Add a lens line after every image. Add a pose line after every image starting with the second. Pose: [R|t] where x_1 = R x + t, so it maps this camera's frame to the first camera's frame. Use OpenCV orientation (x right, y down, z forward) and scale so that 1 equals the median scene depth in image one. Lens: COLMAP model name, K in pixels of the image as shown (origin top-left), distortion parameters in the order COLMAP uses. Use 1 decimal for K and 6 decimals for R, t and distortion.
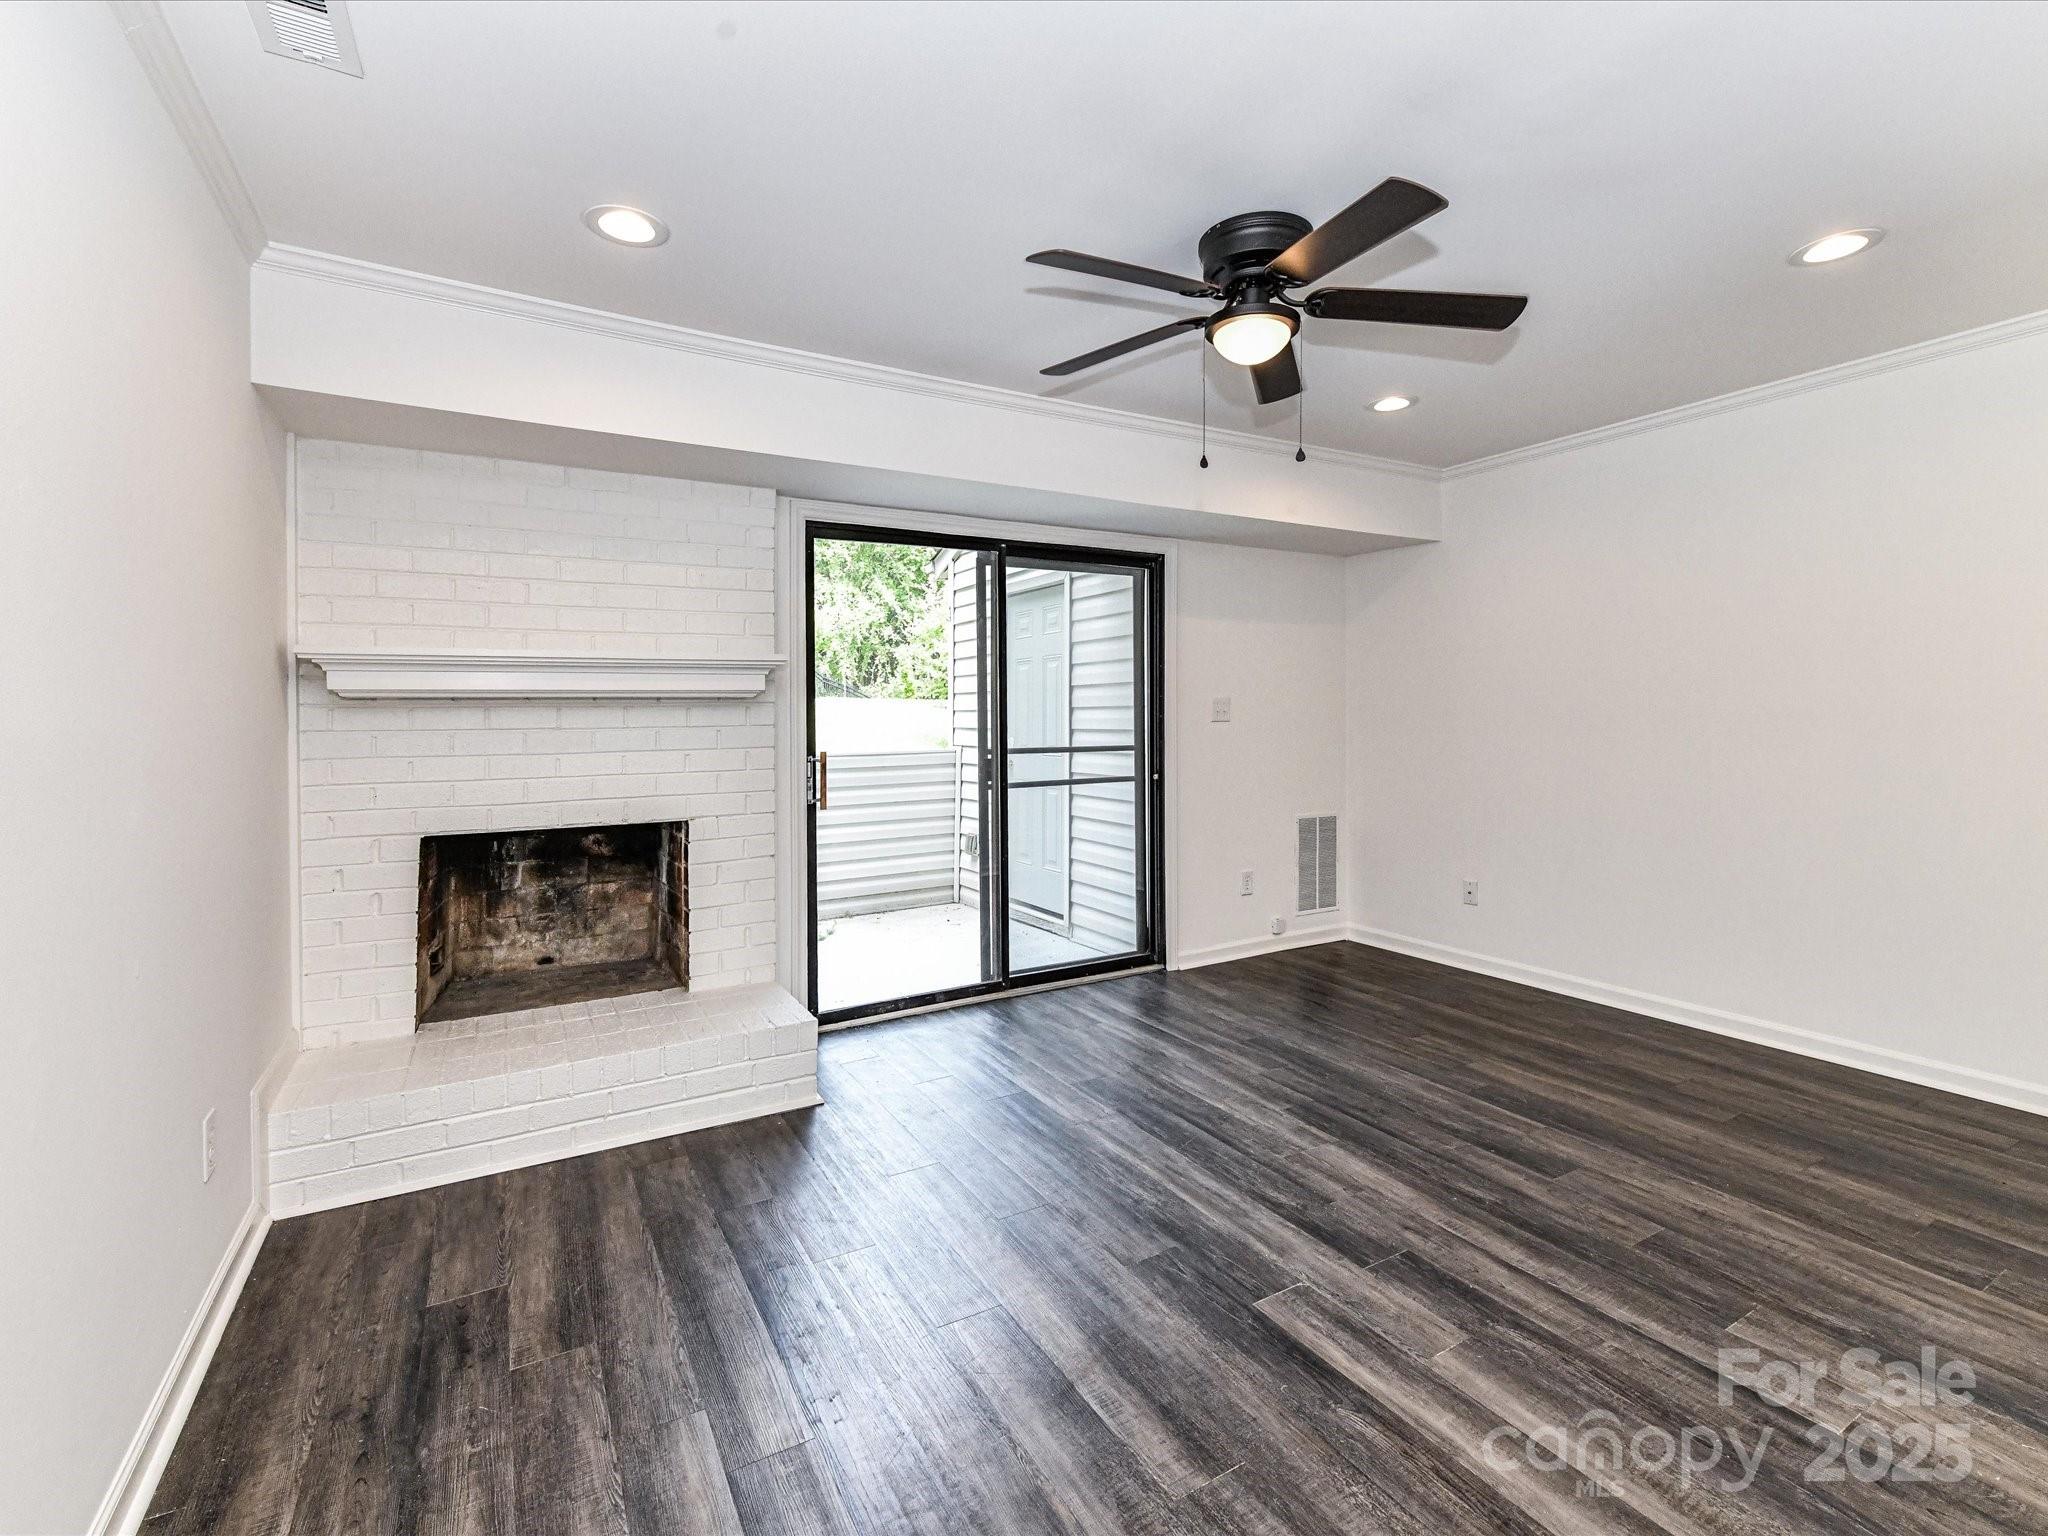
lens RADIAL K [[931.8, 0, 1046.4], [0, 931.8, 709.4], [0, 0, 1]] dist [-0.000782, -0.000966]
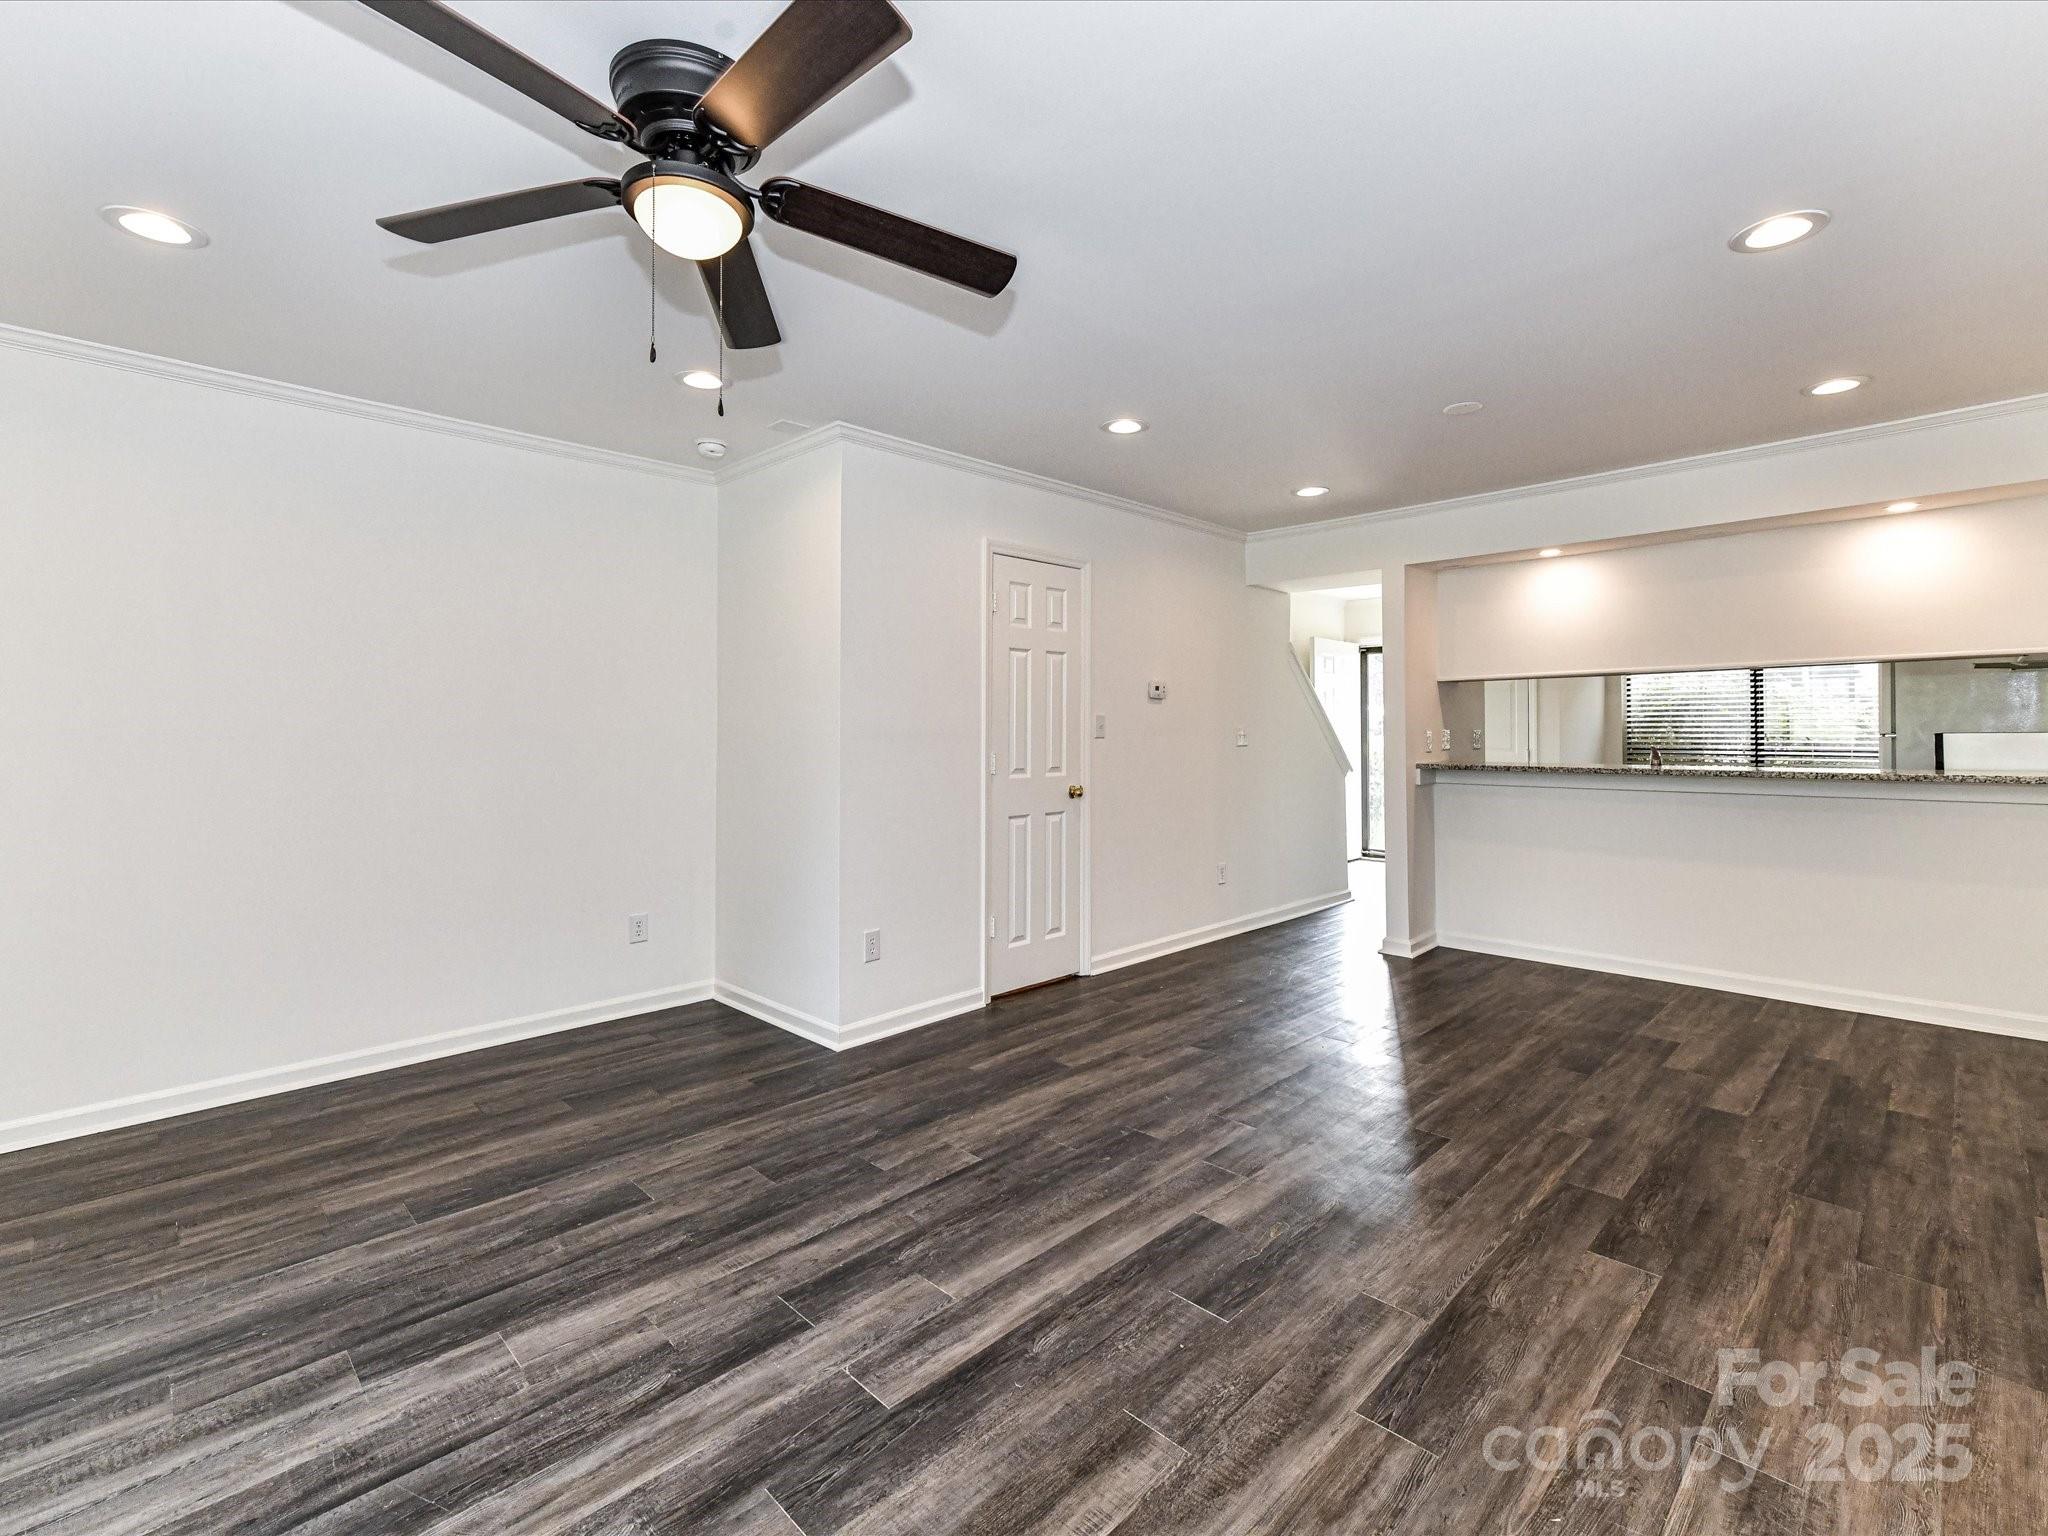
lens RADIAL K [[917.3, 0, 1015.9], [0, 917.3, 746.1], [0, 0, 1]] dist [0.002142, -0.001350]
pose [[-0.236473, -0.006419, 0.971617, -0.476459], [-0.002406, 0.999979, 0.006021, 0.011250], [-0.971635, -0.000914, -0.236483, 0.817007]]
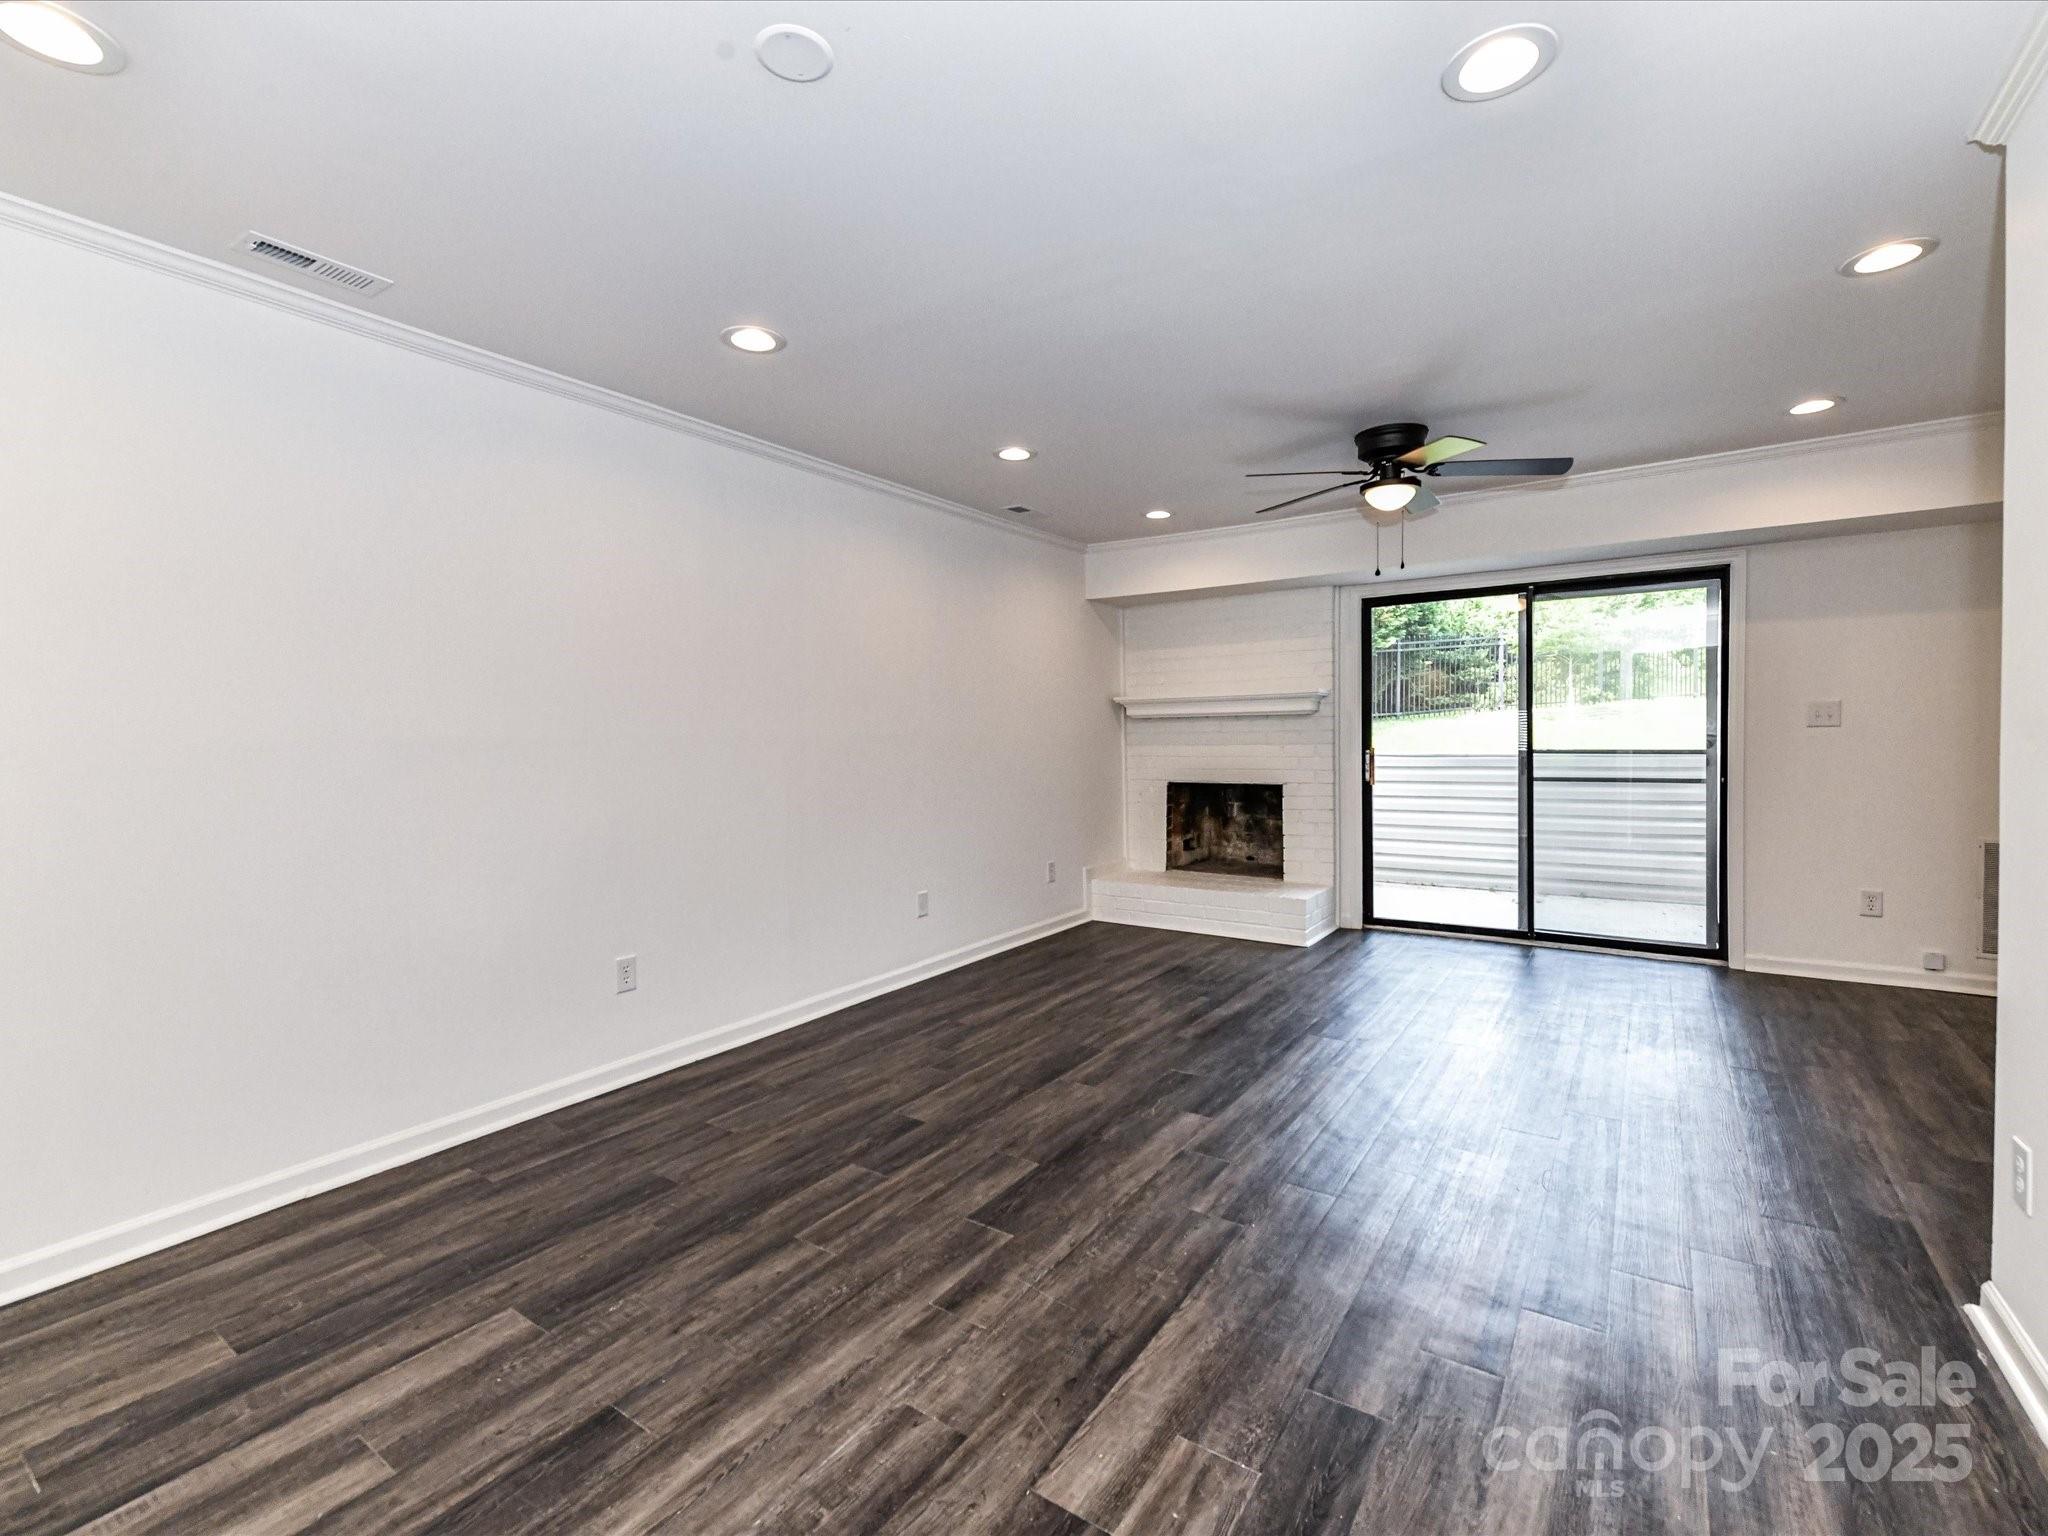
lens RADIAL K [[917.3, 0, 1015.9], [0, 917.3, 746.1], [0, 0, 1]] dist [0.002142, -0.001350]
pose [[0.419289, 0.016725, -0.907699, 1.253564], [0.017631, 0.999492, 0.026561, -0.010915], [0.907681, -0.027141, 0.418781, -0.239170]]
